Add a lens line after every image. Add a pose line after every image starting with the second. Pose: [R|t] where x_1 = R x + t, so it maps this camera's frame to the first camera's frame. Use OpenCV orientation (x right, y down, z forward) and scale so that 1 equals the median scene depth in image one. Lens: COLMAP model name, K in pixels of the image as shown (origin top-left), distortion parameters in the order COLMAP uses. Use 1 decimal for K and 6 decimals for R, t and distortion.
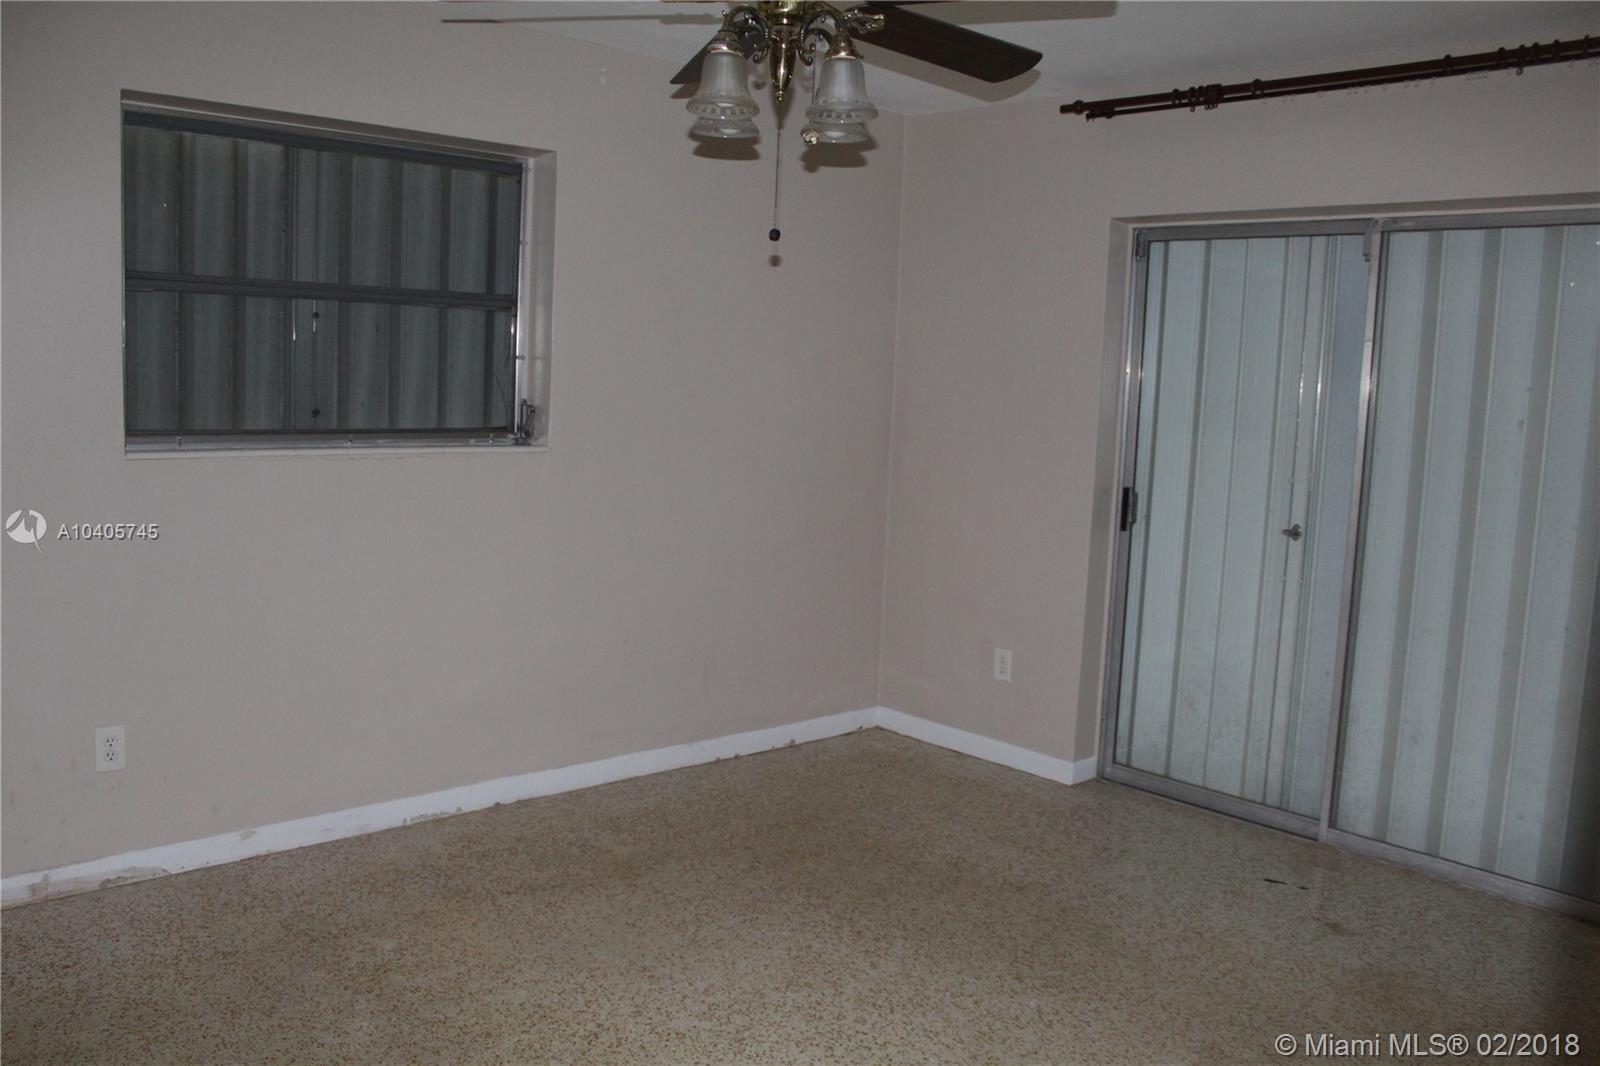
lens RADIAL K [[1344.9, 0, 800.0], [0, 1344.9, 533.0], [0, 0, 1]] dist [-0.163465, 0.164005]
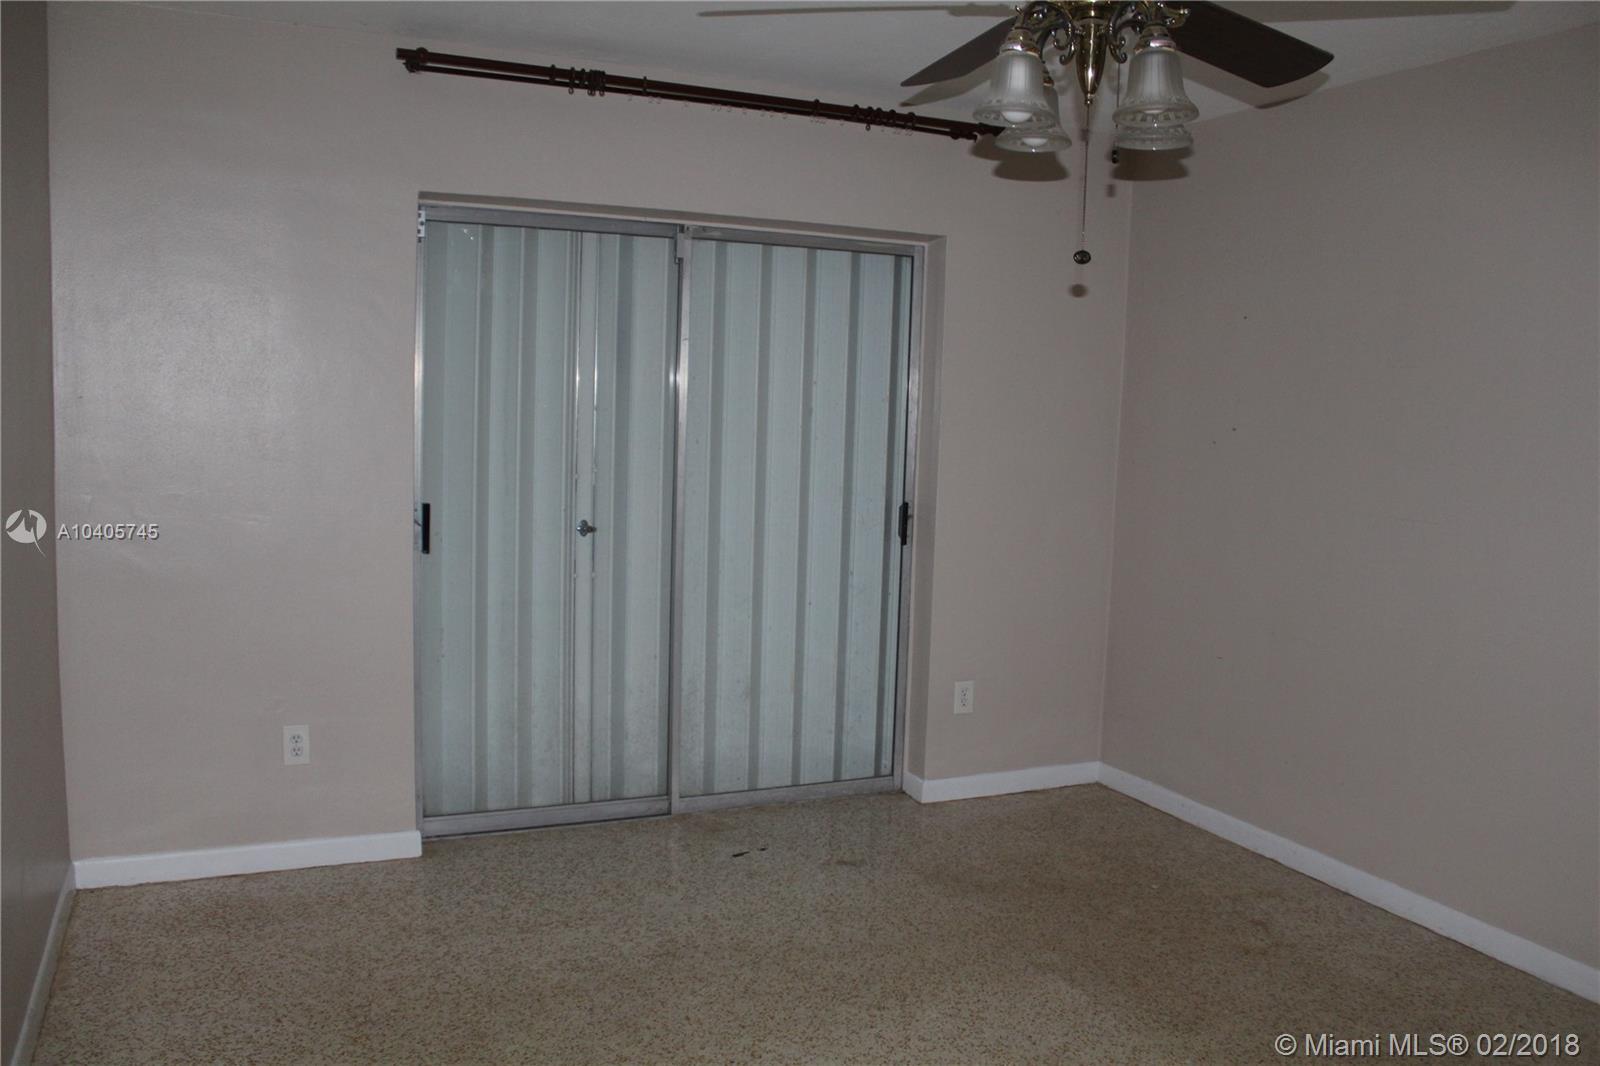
lens RADIAL K [[1344.9, 0, 800.0], [0, 1344.9, 533.0], [0, 0, 1]] dist [-0.163465, 0.164005]
pose [[0.298486, -0.131988, 0.945243, -0.623784], [0.093734, 0.989657, 0.108591, -0.106822], [-0.949800, 0.056189, 0.307771, 0.620403]]
